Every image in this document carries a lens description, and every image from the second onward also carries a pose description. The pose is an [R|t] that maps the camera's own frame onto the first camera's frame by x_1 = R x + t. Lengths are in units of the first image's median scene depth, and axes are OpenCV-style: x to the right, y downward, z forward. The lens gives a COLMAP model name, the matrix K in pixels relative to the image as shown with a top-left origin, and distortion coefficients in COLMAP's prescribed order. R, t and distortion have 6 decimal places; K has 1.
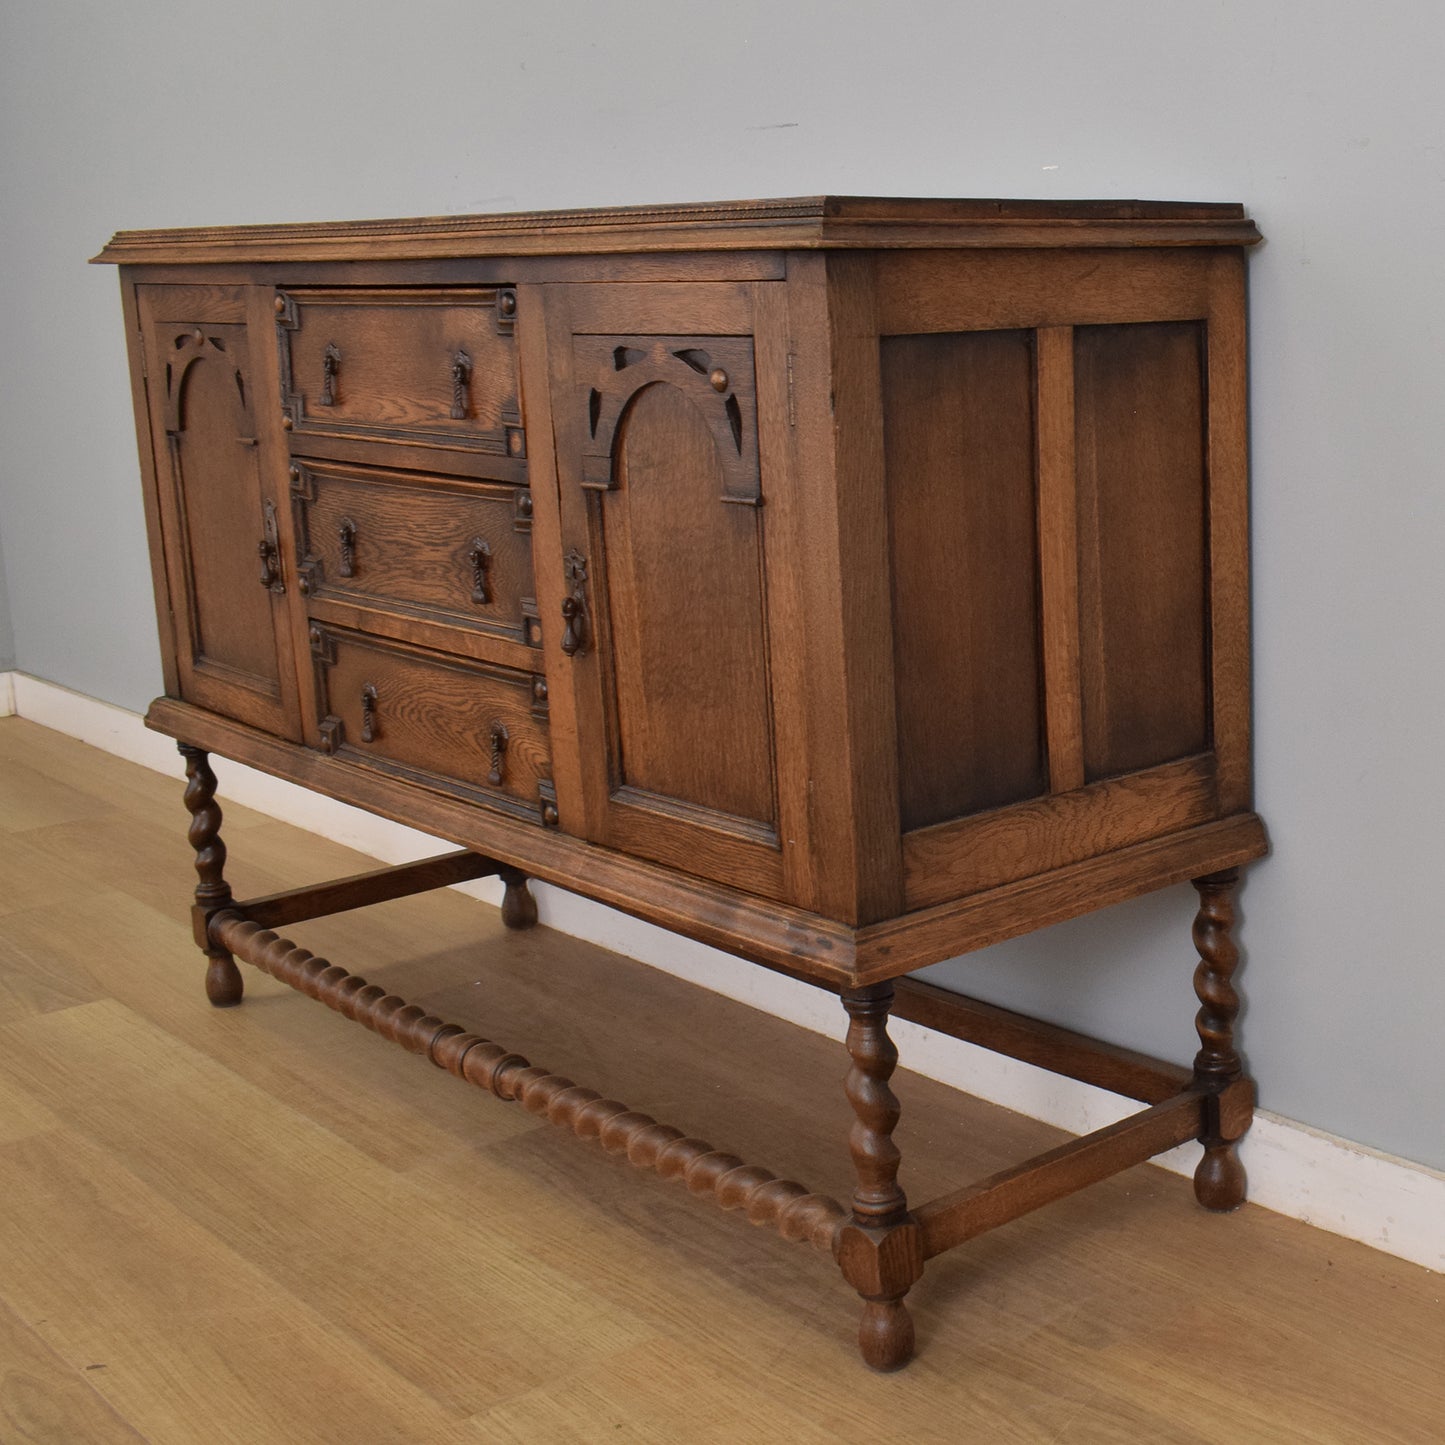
lens RADIAL K [[2124.7, 0, 1213.5], [0, 2124.7, 721.7], [0, 0, 1]] dist [-0.095062, 0.014258]
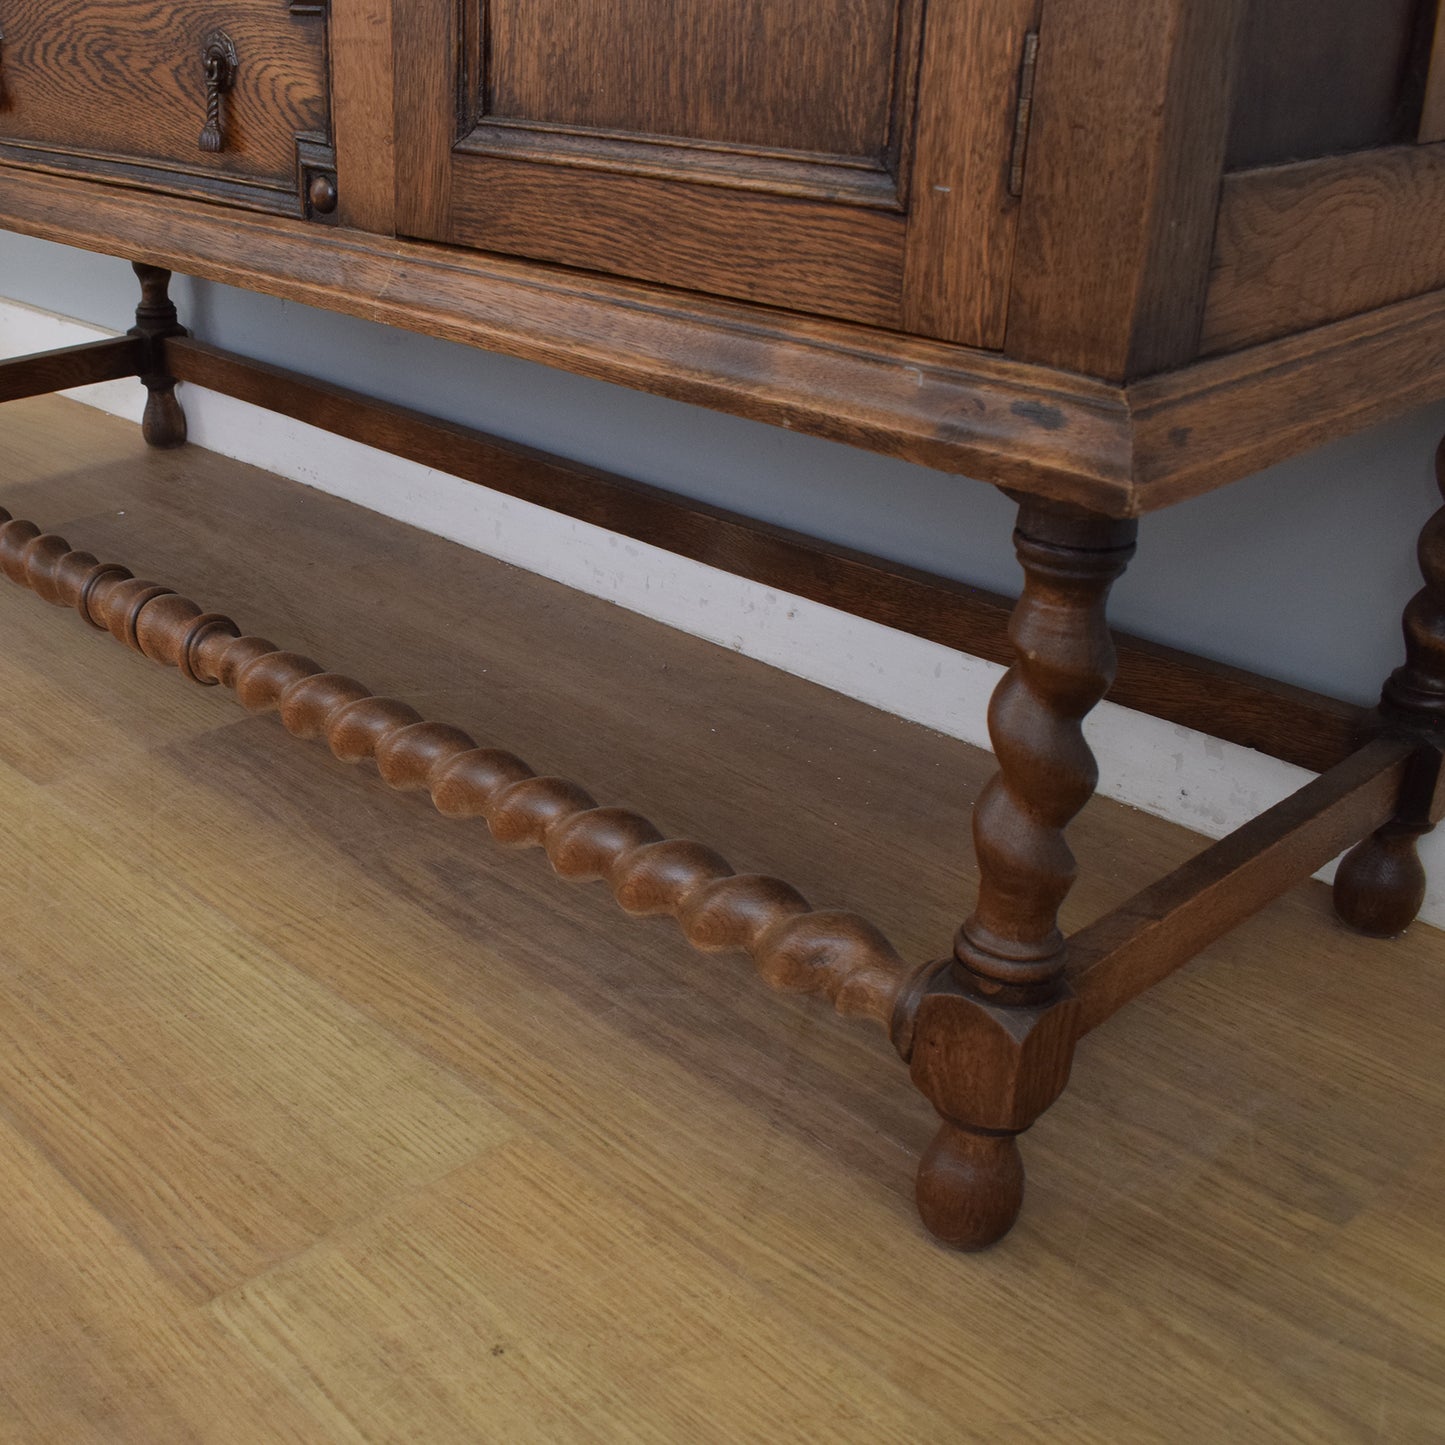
lens RADIAL K [[1787.8, 0, 369.0], [0, 1787.8, 760.1], [0, 0, 1]] dist [-0.086127, -0.021590]
pose [[0.986995, 0.063501, -0.147680, -0.234605], [-0.027024, 0.971140, 0.236974, 0.081794], [0.158466, -0.229901, 0.960226, 0.543978]]
